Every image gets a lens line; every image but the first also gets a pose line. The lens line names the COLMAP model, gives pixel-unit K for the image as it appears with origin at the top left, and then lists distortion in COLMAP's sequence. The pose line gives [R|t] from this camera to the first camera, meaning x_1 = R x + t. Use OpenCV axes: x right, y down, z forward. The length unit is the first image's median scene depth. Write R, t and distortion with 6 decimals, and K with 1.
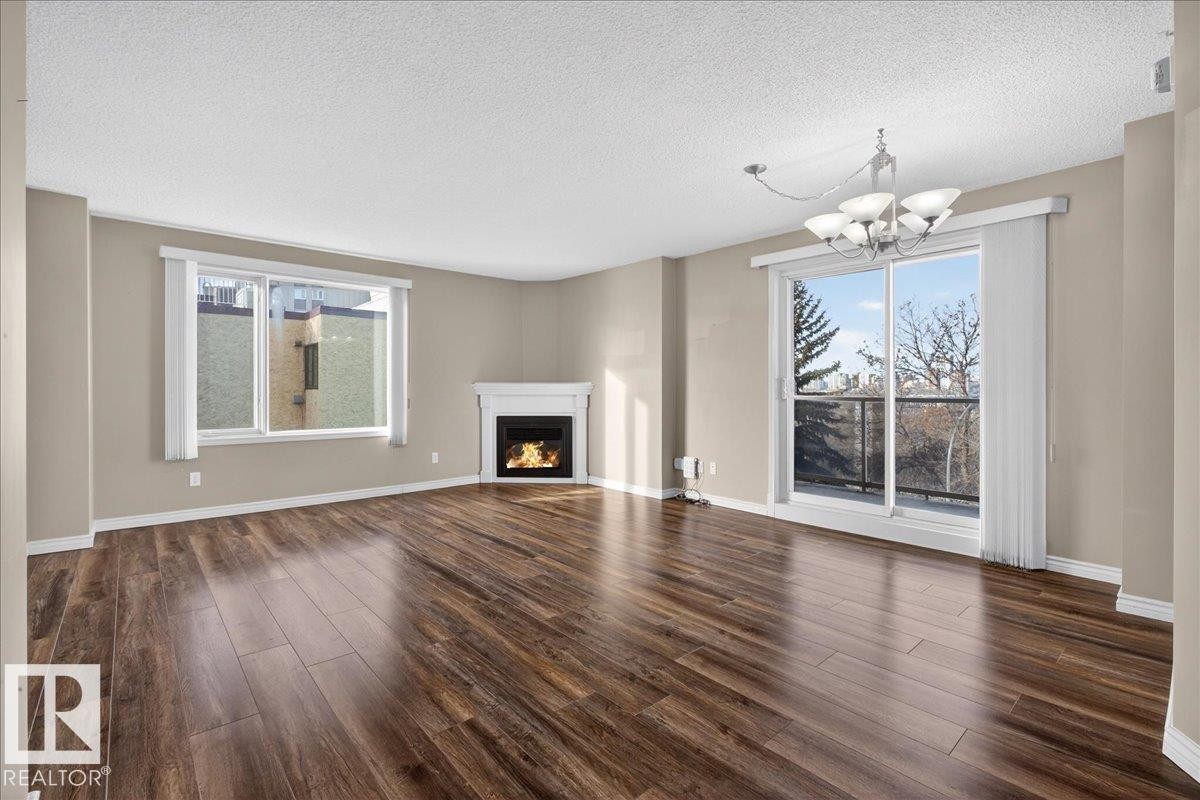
lens RADIAL K [[531.5, 0, 599.0], [0, 531.5, 385.7], [0, 0, 1]] dist [-0.002798, 0.000128]
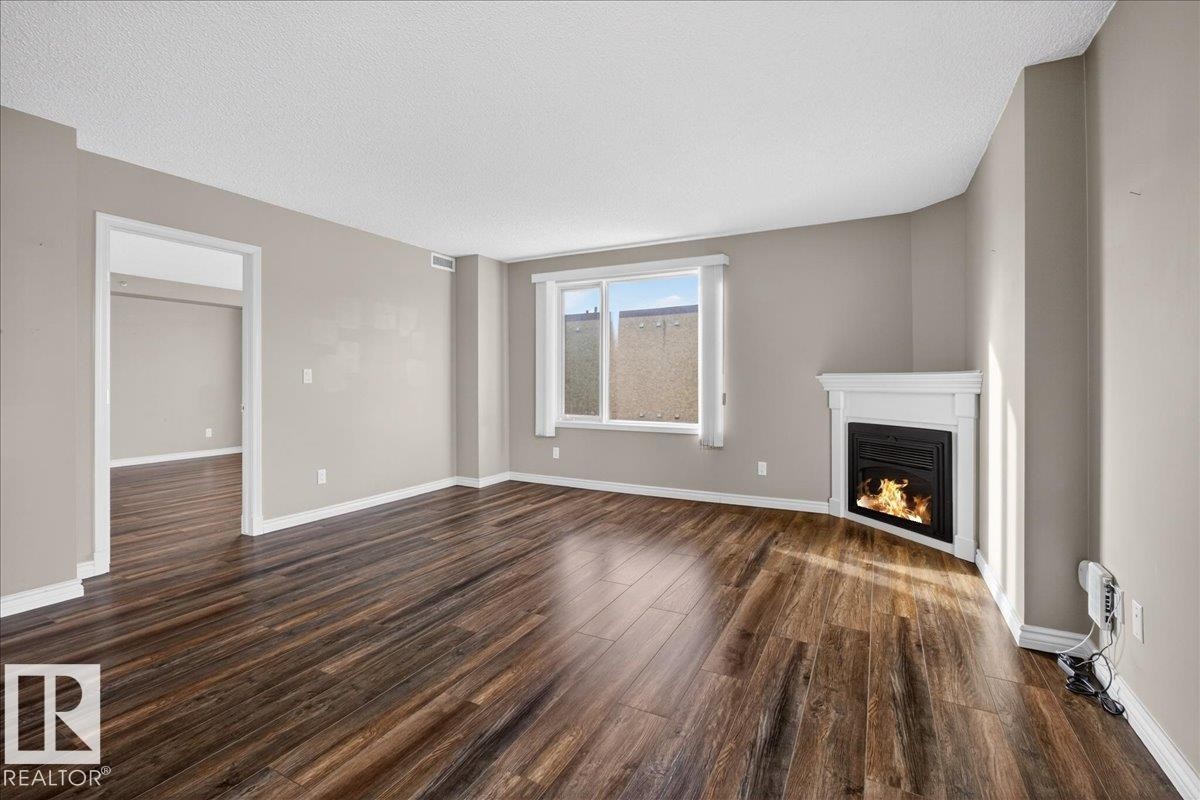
lens RADIAL K [[534.1, 0, 599.7], [0, 534.1, 381.8], [0, 0, 1]] dist [-0.004325, -0.000548]
pose [[0.356149, 0.000016, -0.934429, 0.416962], [0.004496, 0.999988, 0.001731, 0.003819], [0.934418, -0.004818, 0.356145, 0.580108]]
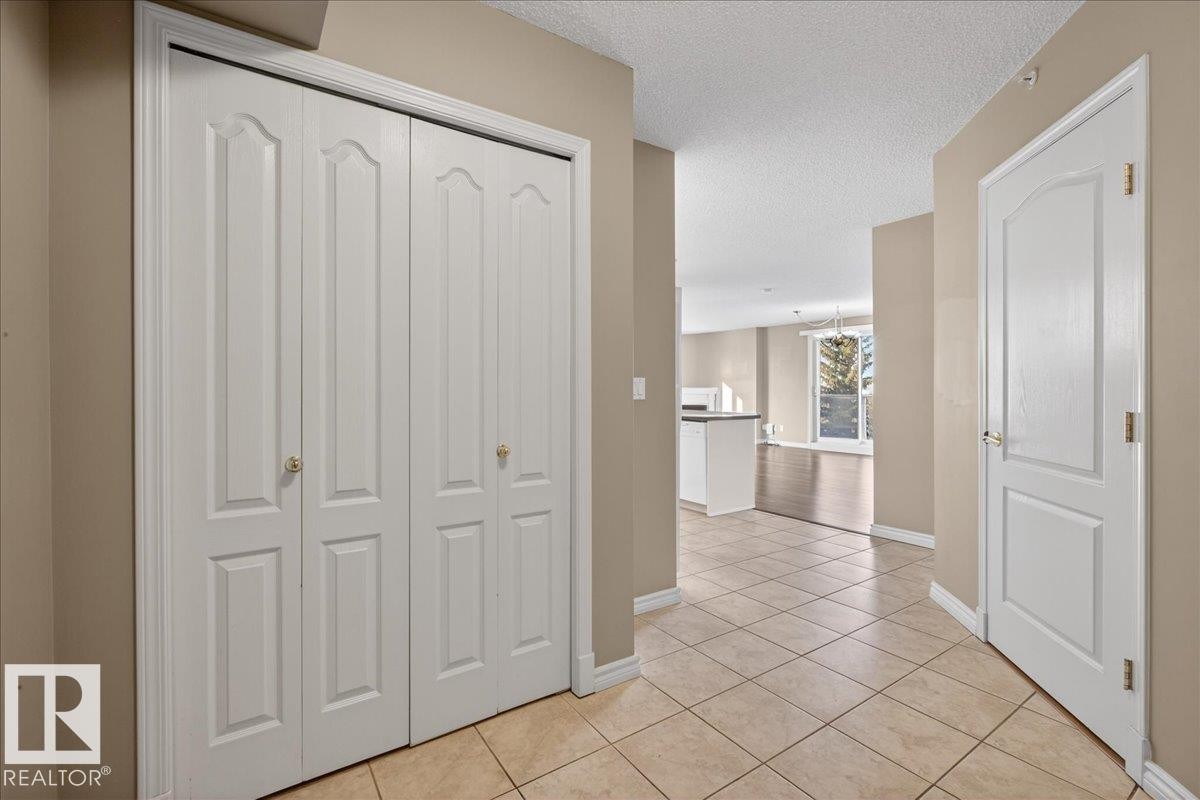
lens RADIAL K [[524.9, 0, 595.1], [0, 524.9, 391.6], [0, 0, 1]] dist [0.000758, 0.000061]
pose [[0.990845, -0.001300, -0.134995, -0.245315], [0.002078, 0.999982, 0.005620, -0.004691], [0.134985, -0.005849, 0.990830, -1.199615]]
